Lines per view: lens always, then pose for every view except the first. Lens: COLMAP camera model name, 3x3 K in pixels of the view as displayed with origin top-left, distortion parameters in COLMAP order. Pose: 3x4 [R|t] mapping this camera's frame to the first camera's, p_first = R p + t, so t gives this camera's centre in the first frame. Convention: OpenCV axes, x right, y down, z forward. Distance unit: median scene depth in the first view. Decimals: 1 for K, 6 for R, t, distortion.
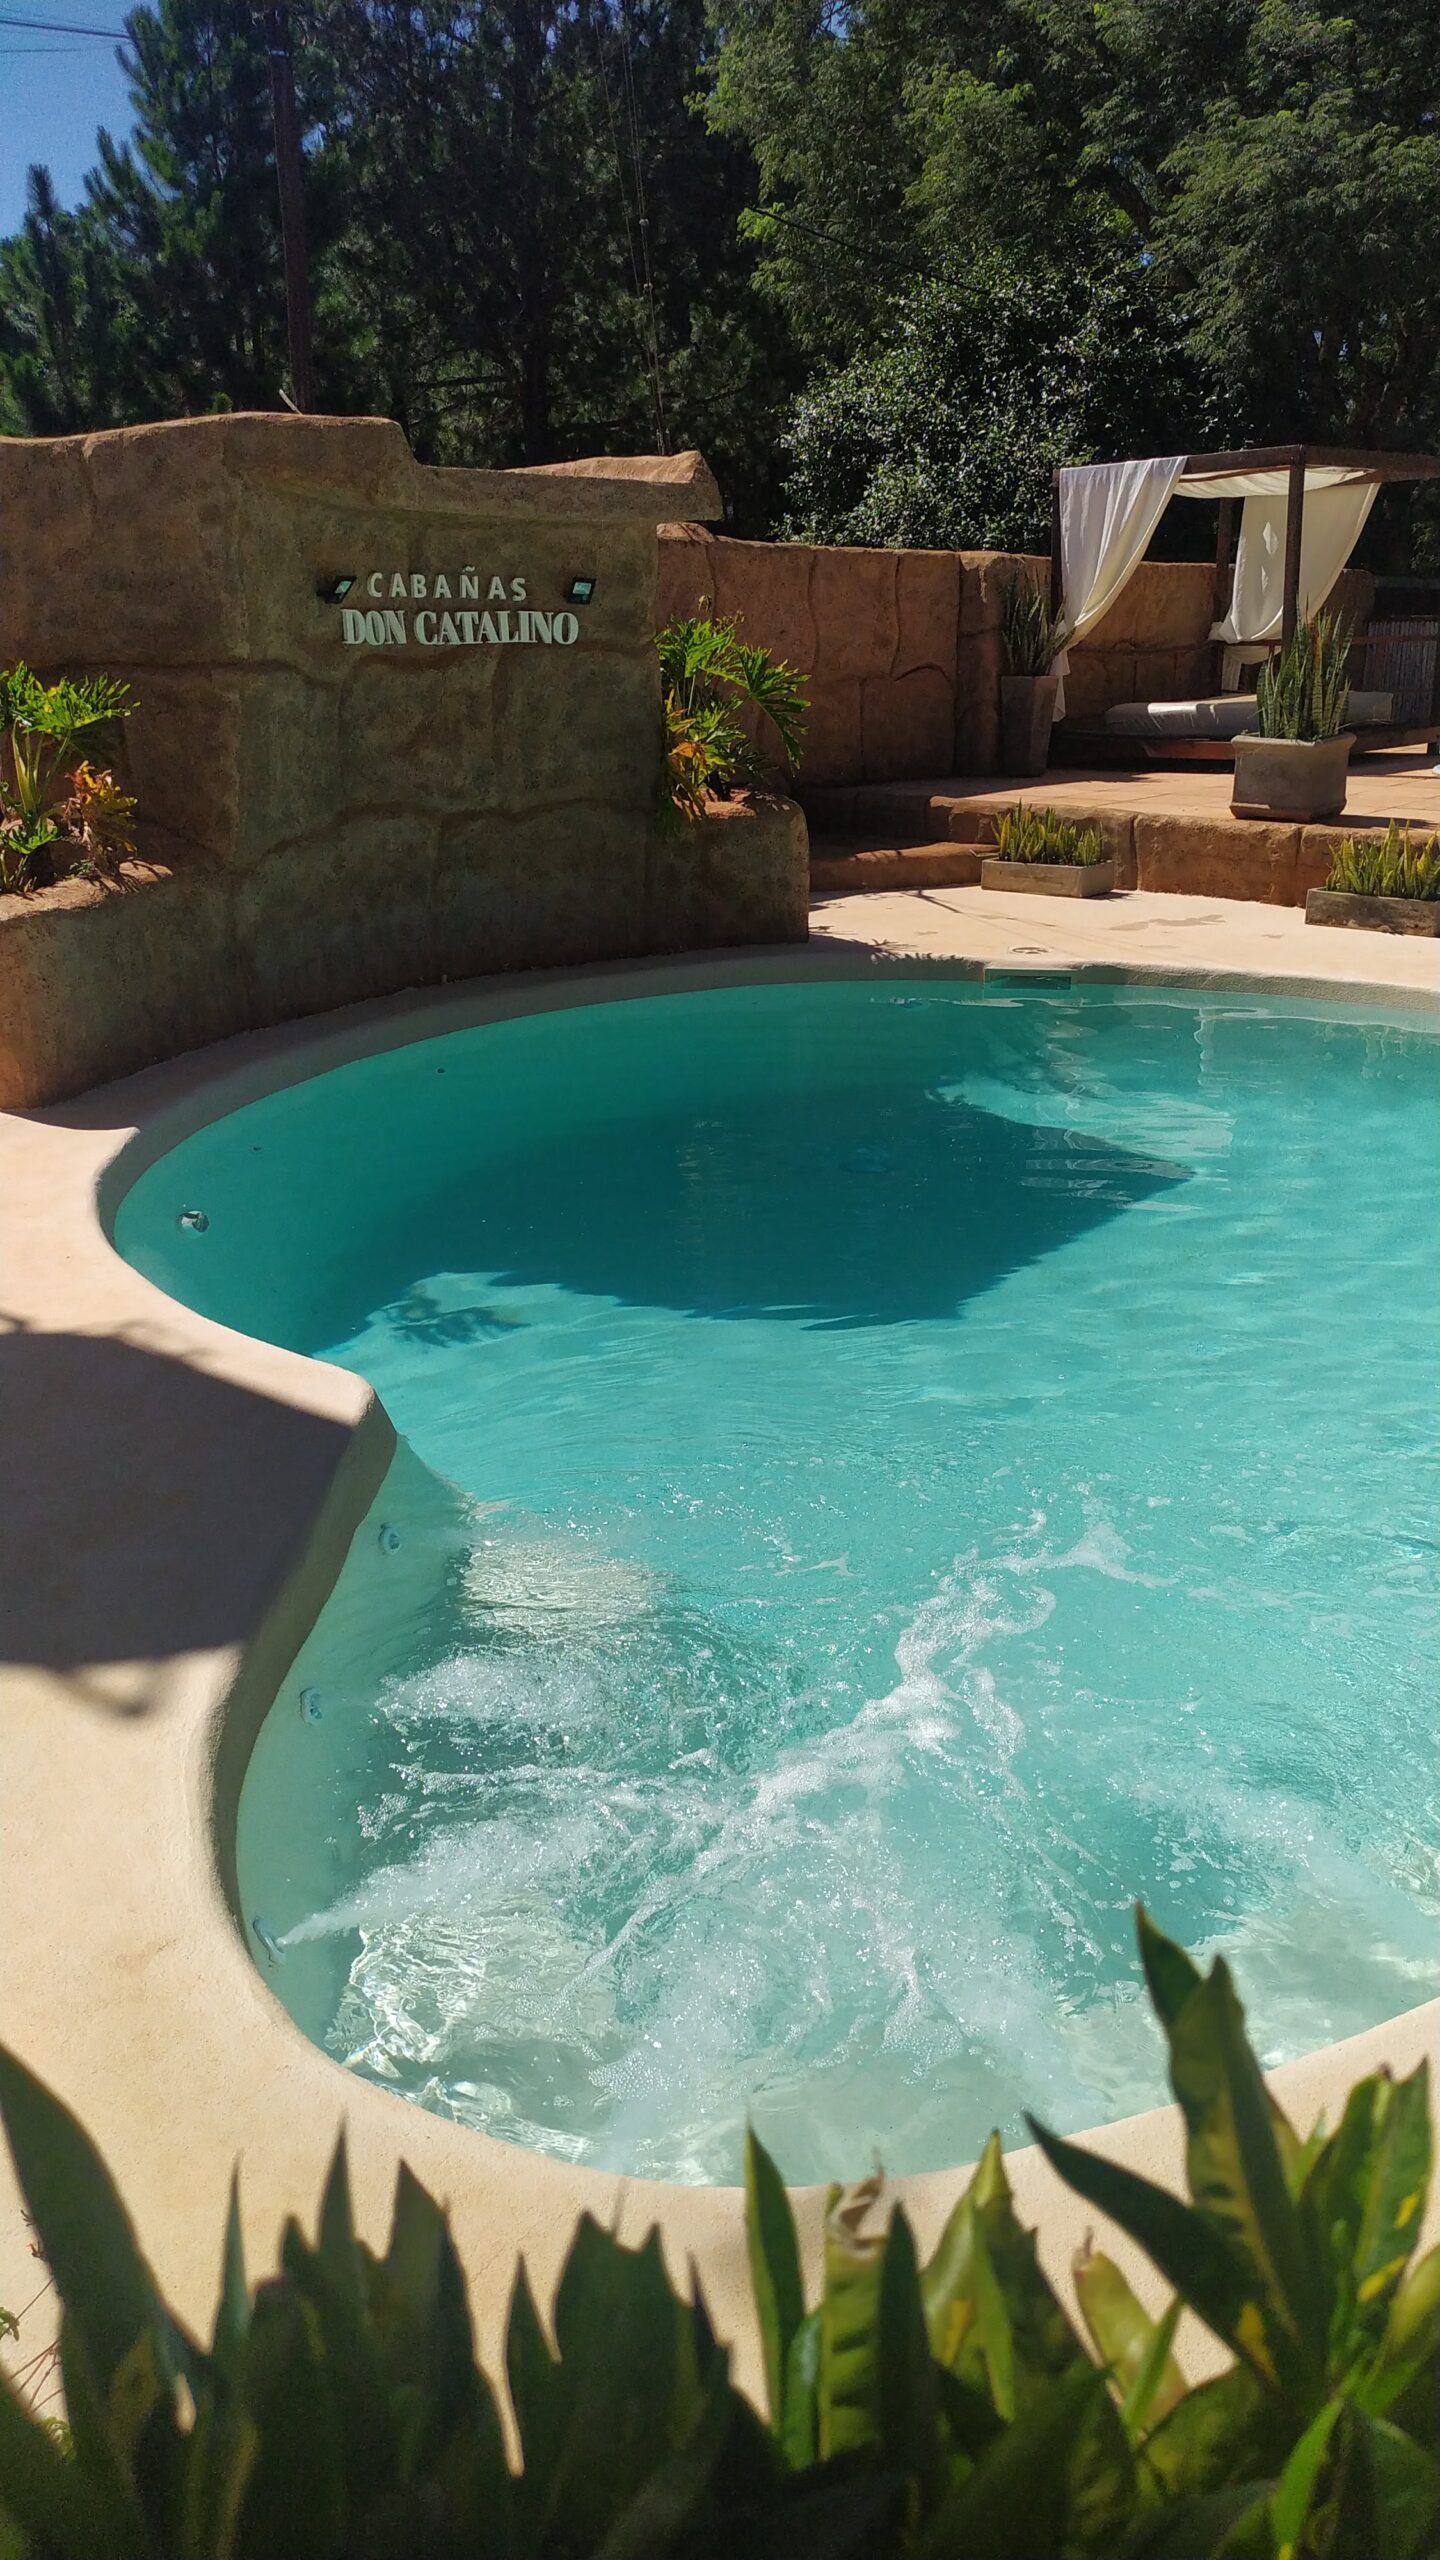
lens RADIAL K [[1922.2, 0, 735.9], [0, 1922.2, 1284.9], [0, 0, 1]] dist [0.041598, -0.058839]
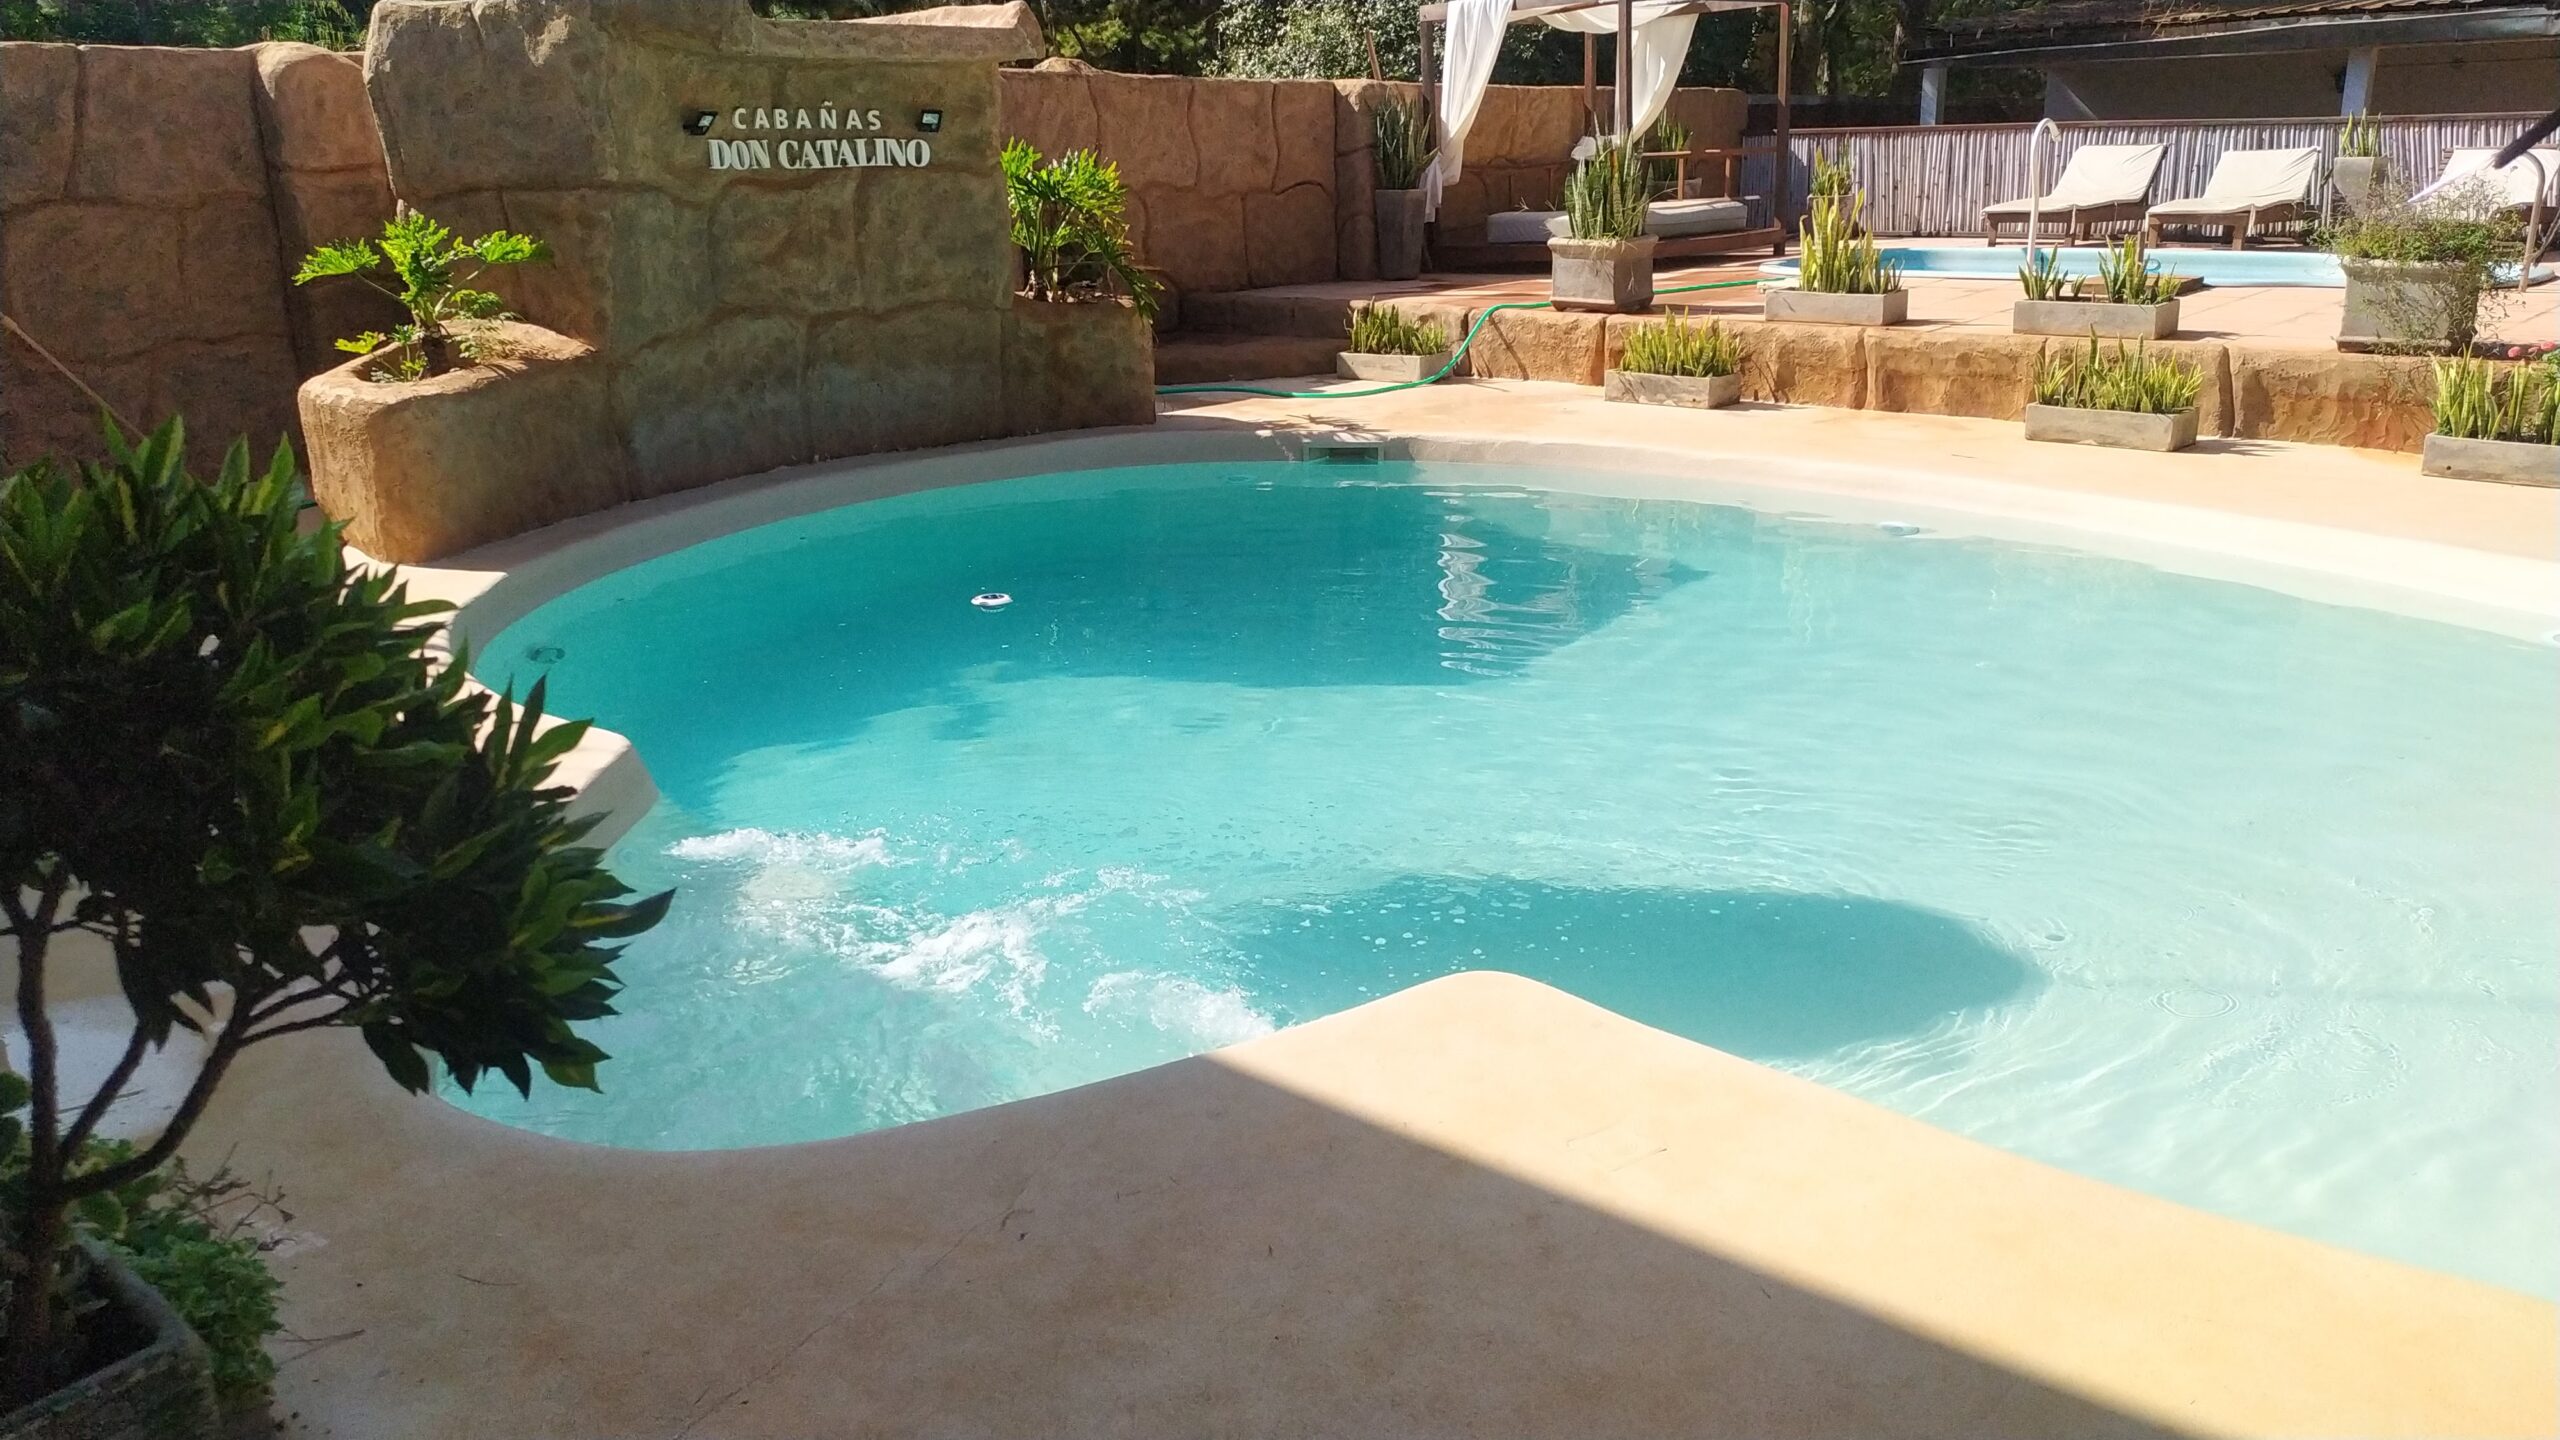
lens RADIAL K [[1922.2, 0, 1300.5], [0, 1922.2, 719.9], [0, 0, 1]] dist [0.041598, -0.058839]
pose [[0.999714, -0.020672, 0.011989, 0.121229], [0.021154, 0.998911, -0.041576, 0.050461], [-0.011116, 0.041818, 0.999063, -0.138862]]
